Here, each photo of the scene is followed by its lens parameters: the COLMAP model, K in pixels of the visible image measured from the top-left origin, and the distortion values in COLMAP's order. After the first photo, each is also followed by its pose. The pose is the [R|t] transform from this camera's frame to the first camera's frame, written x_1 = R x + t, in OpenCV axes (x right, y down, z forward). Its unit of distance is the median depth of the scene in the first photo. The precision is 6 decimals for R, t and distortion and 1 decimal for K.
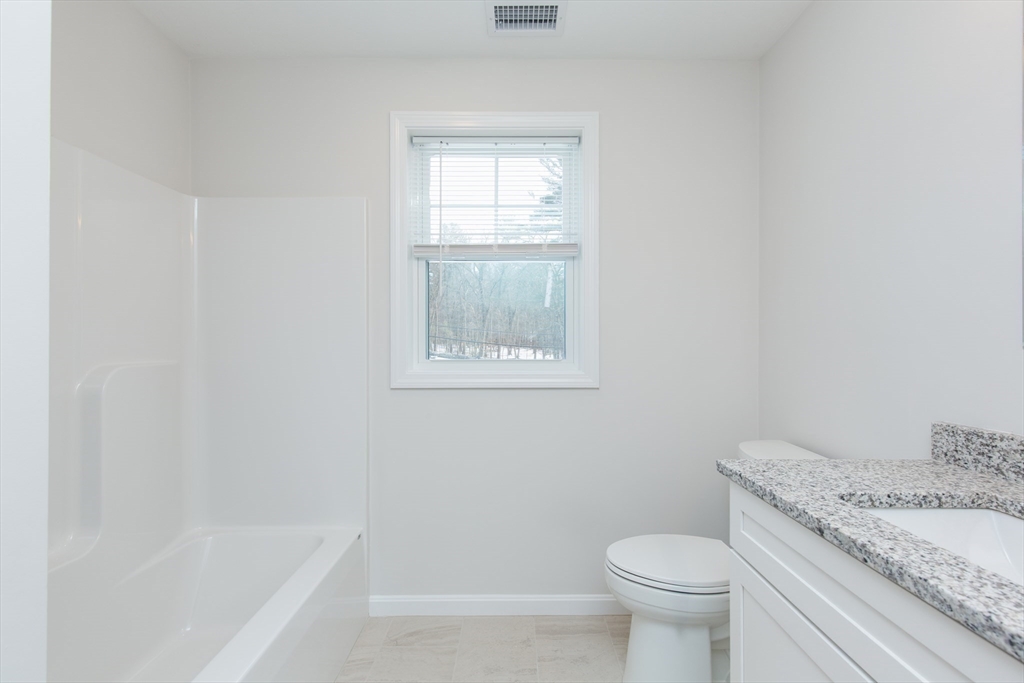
lens RADIAL K [[472.5, 0, 512.2], [0, 472.5, 341.0], [0, 0, 1]] dist [0.013139, -0.001670]
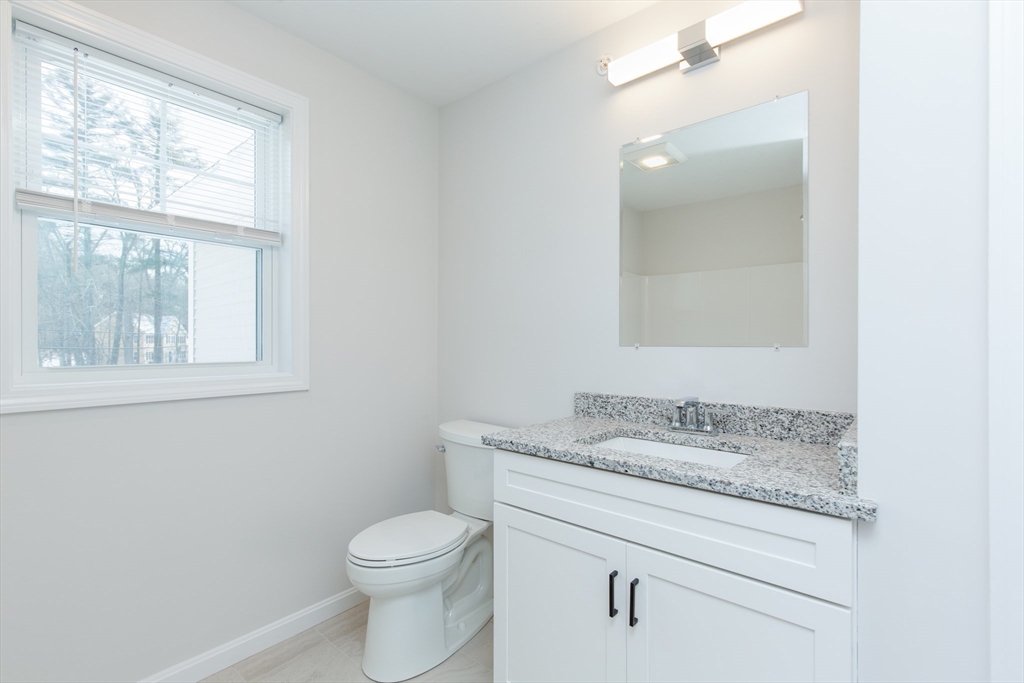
lens RADIAL K [[472.5, 0, 509.9], [0, 472.5, 342.6], [0, 0, 1]] dist [0.013139, -0.001670]
pose [[0.657668, 0.002183, 0.753304, -0.371609], [-0.004294, 0.999990, 0.000851, 0.002846], [-0.753295, -0.003795, 0.657672, 0.099000]]
